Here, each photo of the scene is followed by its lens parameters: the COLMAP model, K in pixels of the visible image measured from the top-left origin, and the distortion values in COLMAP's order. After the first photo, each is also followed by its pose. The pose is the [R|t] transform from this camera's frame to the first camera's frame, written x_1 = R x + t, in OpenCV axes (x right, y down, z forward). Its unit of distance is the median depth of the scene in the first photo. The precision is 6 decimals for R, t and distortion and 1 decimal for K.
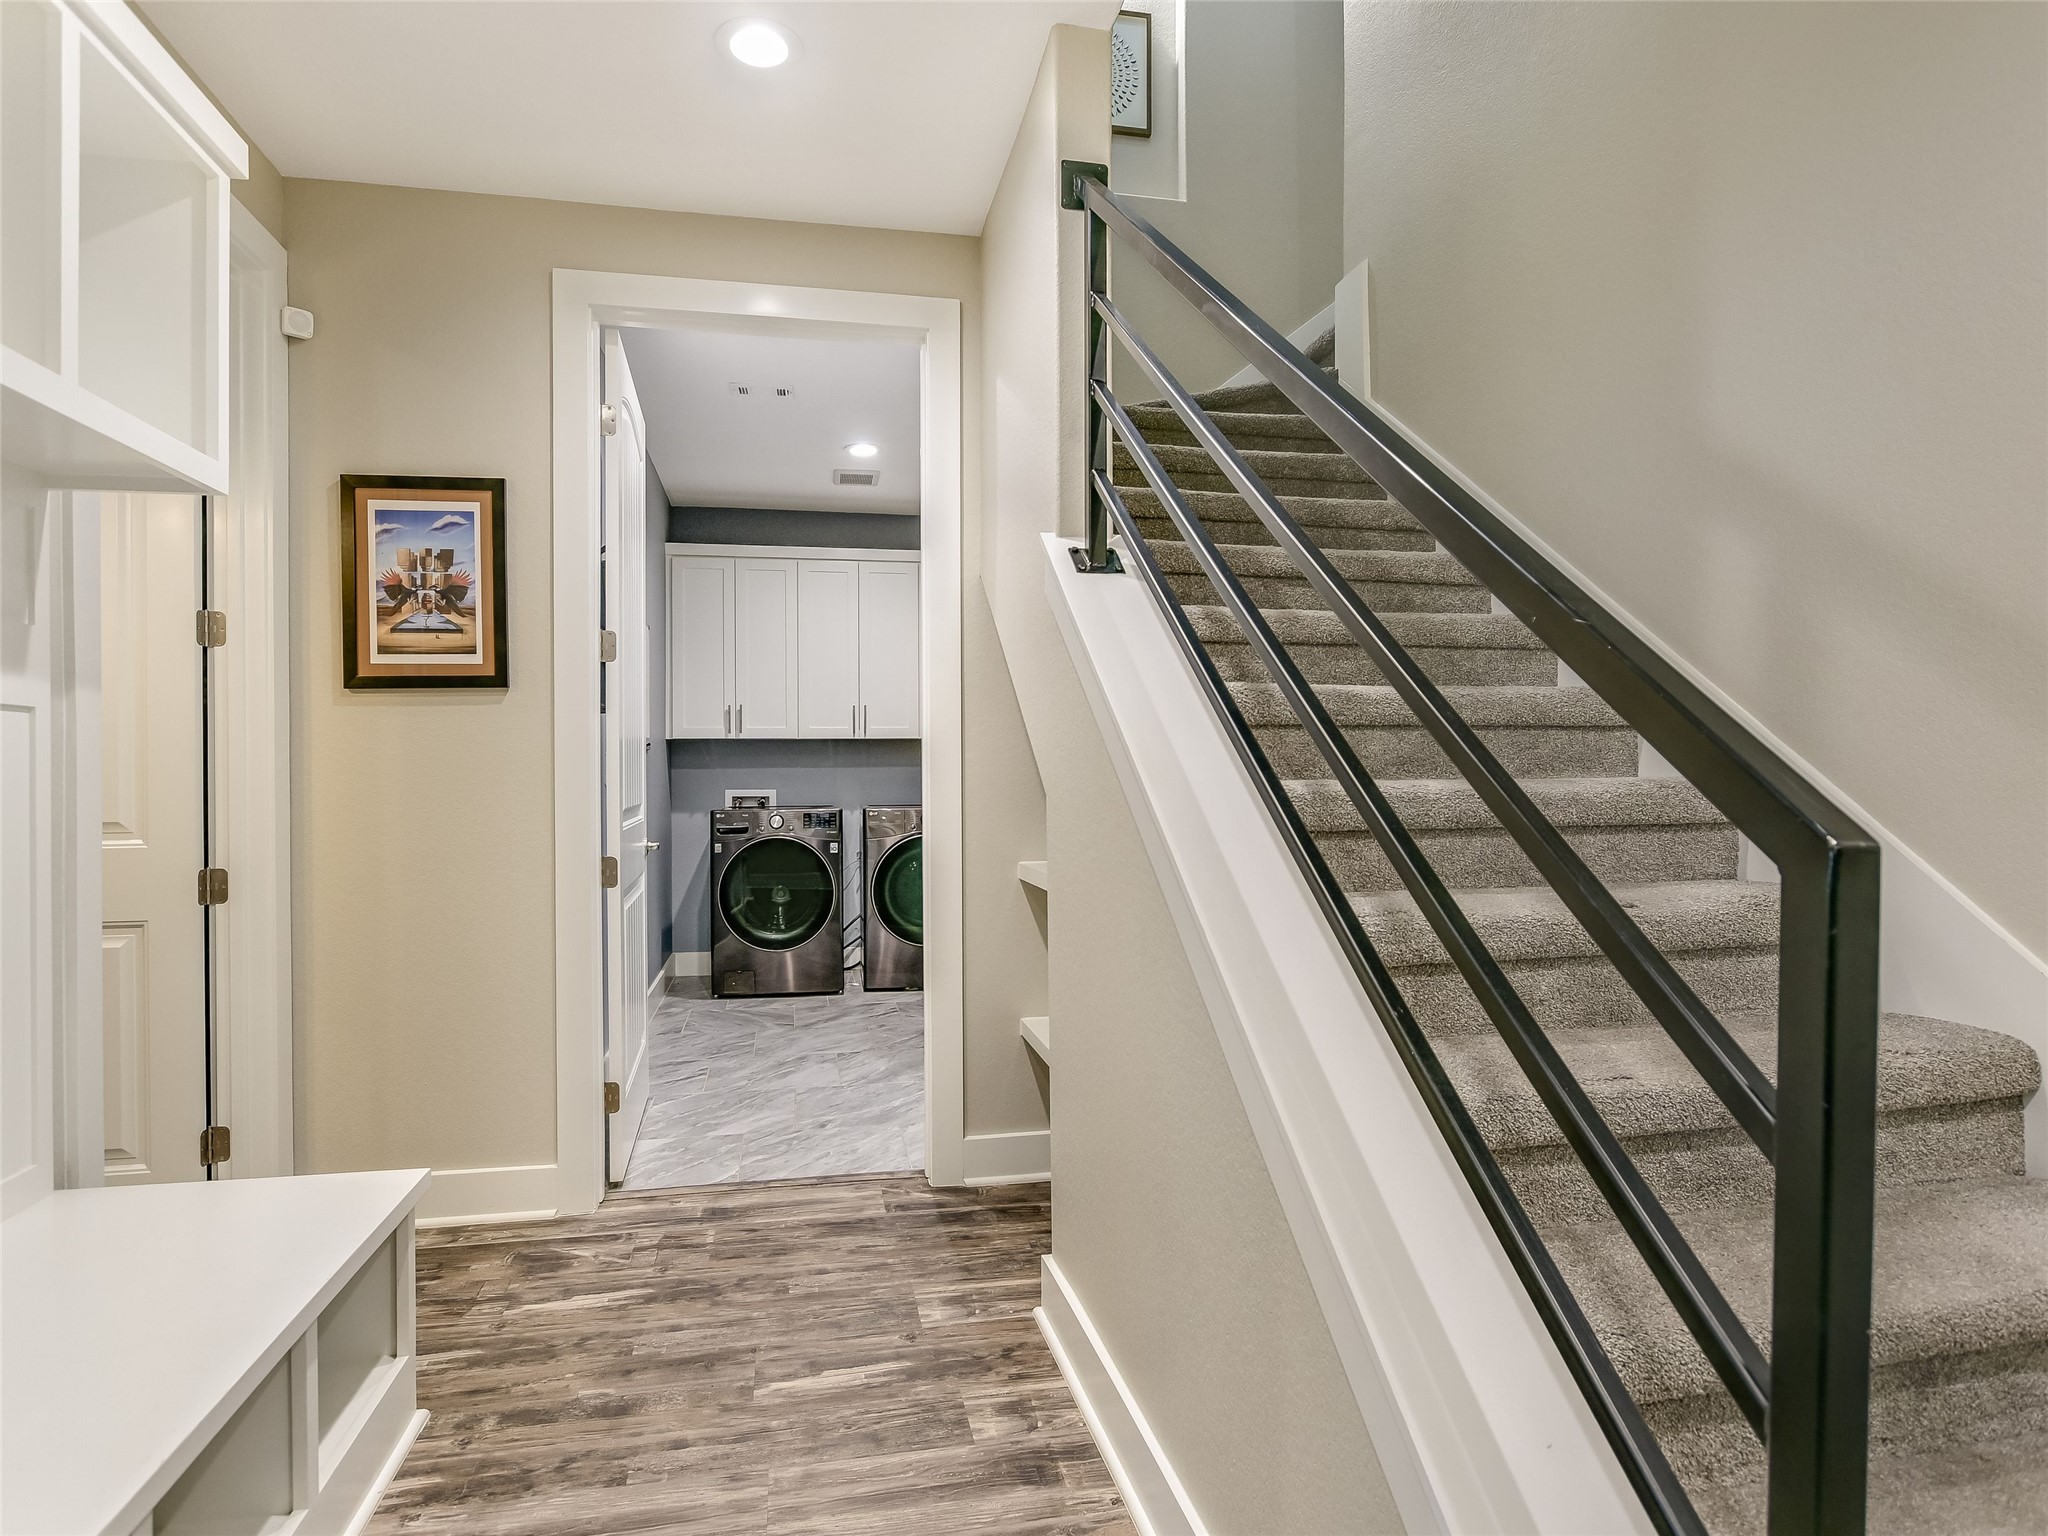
lens RADIAL K [[1140.8, 0, 1011.8], [0, 1140.8, 747.0], [0, 0, 1]] dist [-0.016576, -0.000272]
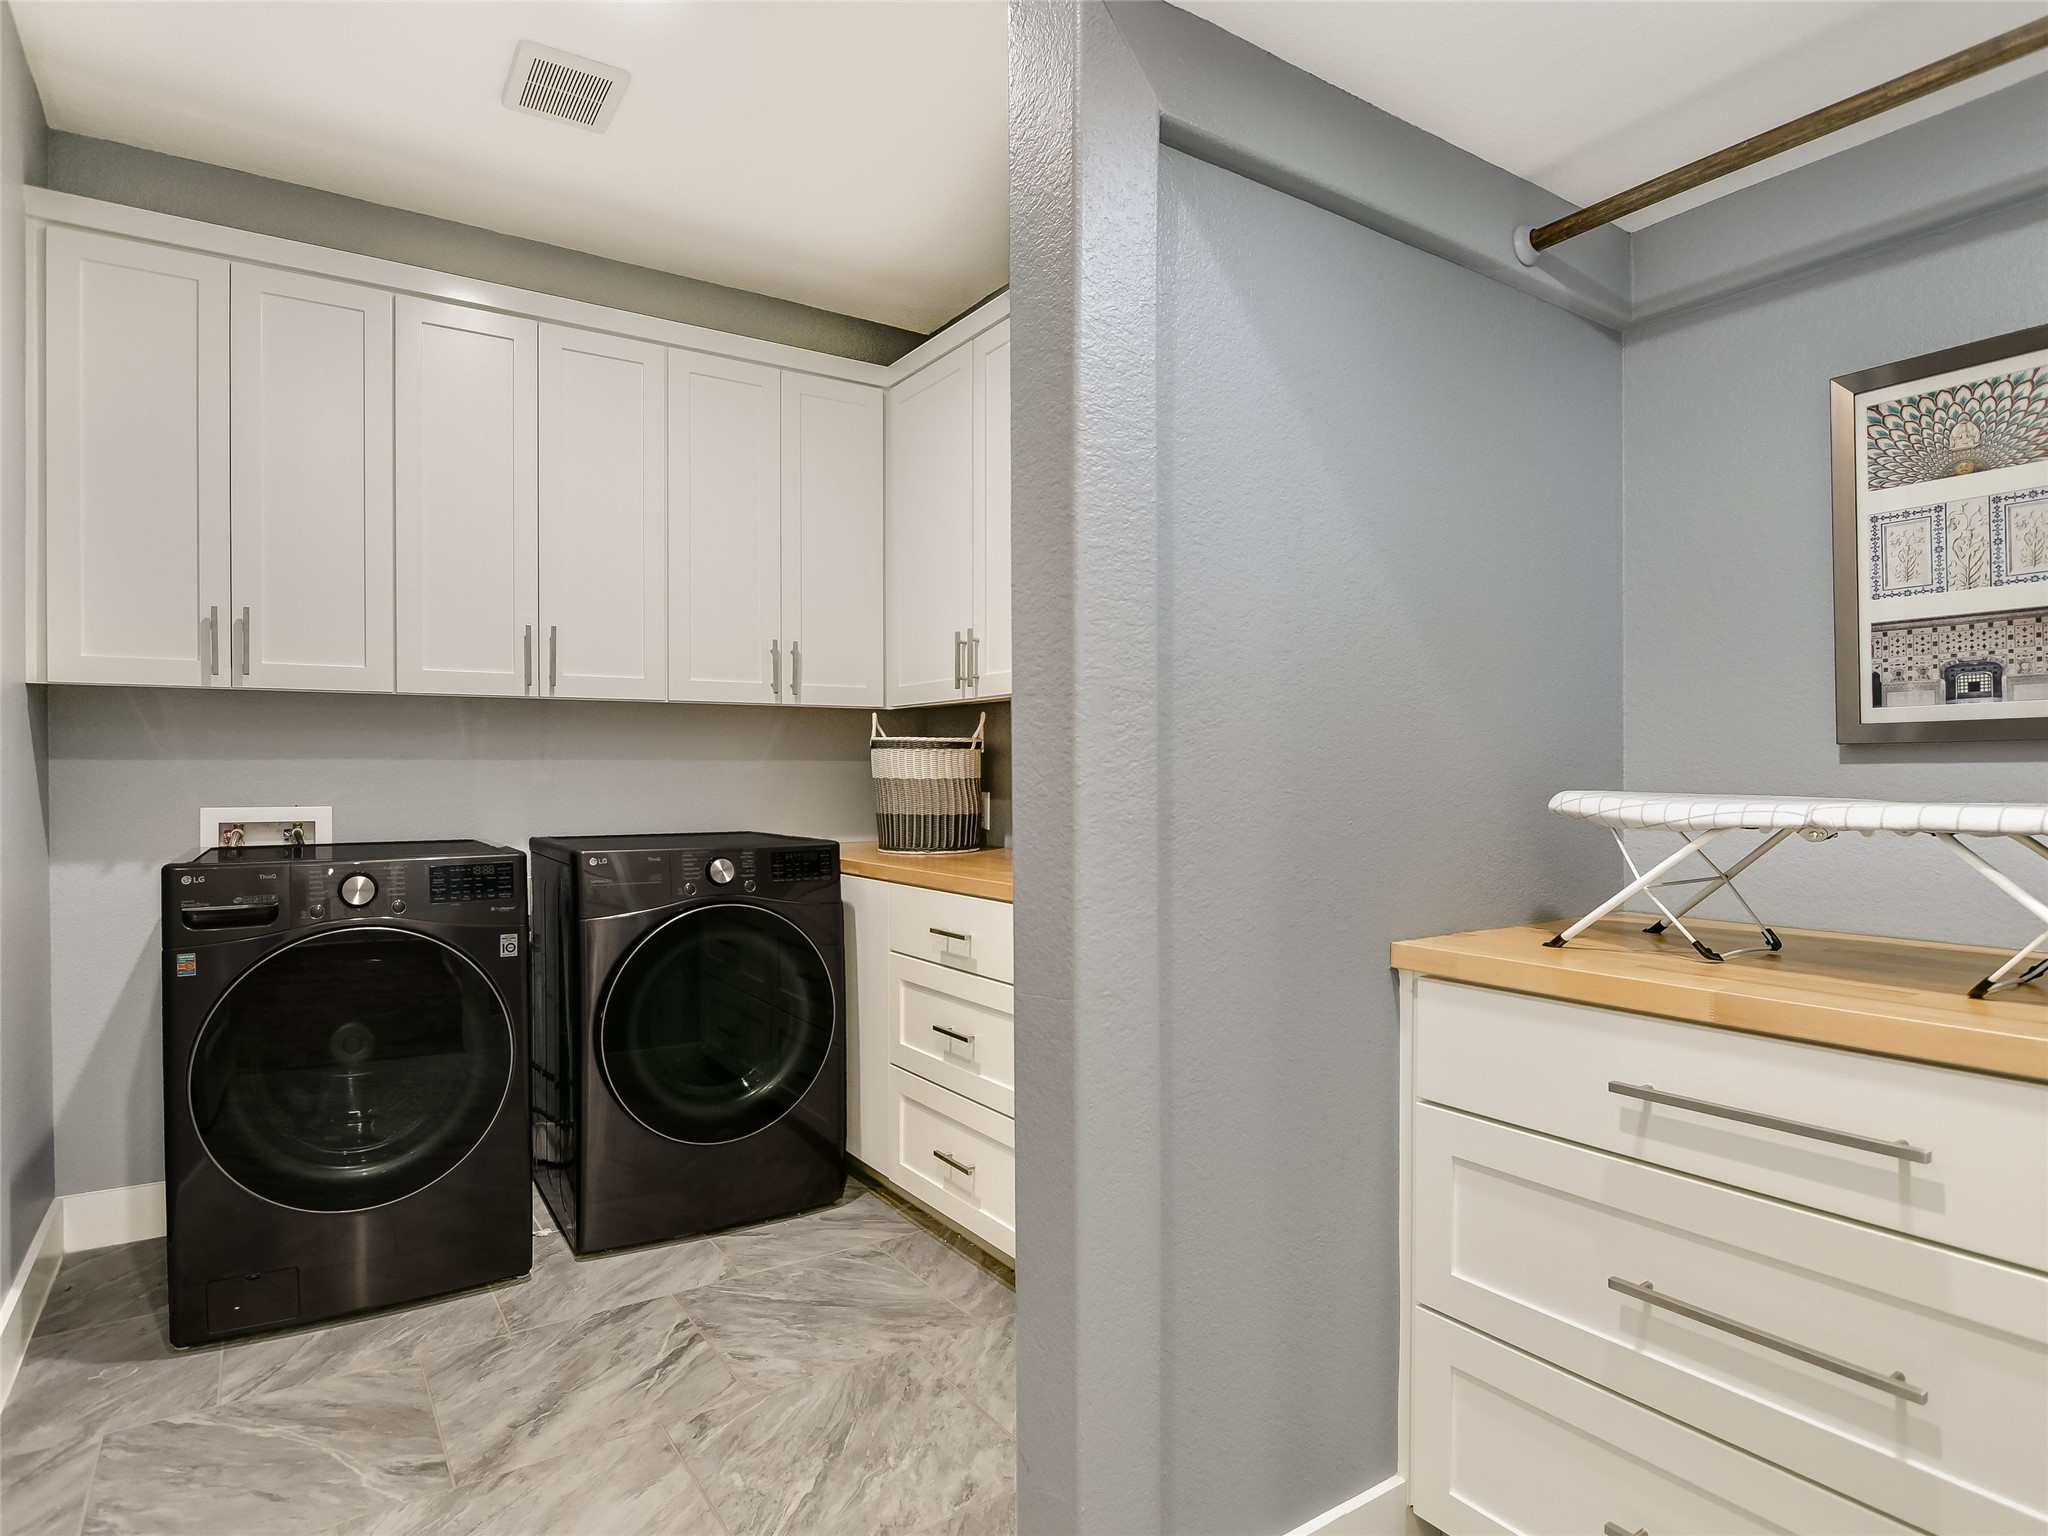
lens RADIAL K [[1151.2, 0, 1021.7], [0, 1151.2, 774.9], [0, 0, 1]] dist [-0.013933, -0.000152]
pose [[0.923742, 0.002719, 0.383005, -0.134501], [-0.011782, 0.999703, 0.021318, 0.012299], [-0.382833, -0.024204, 0.923500, 0.498176]]
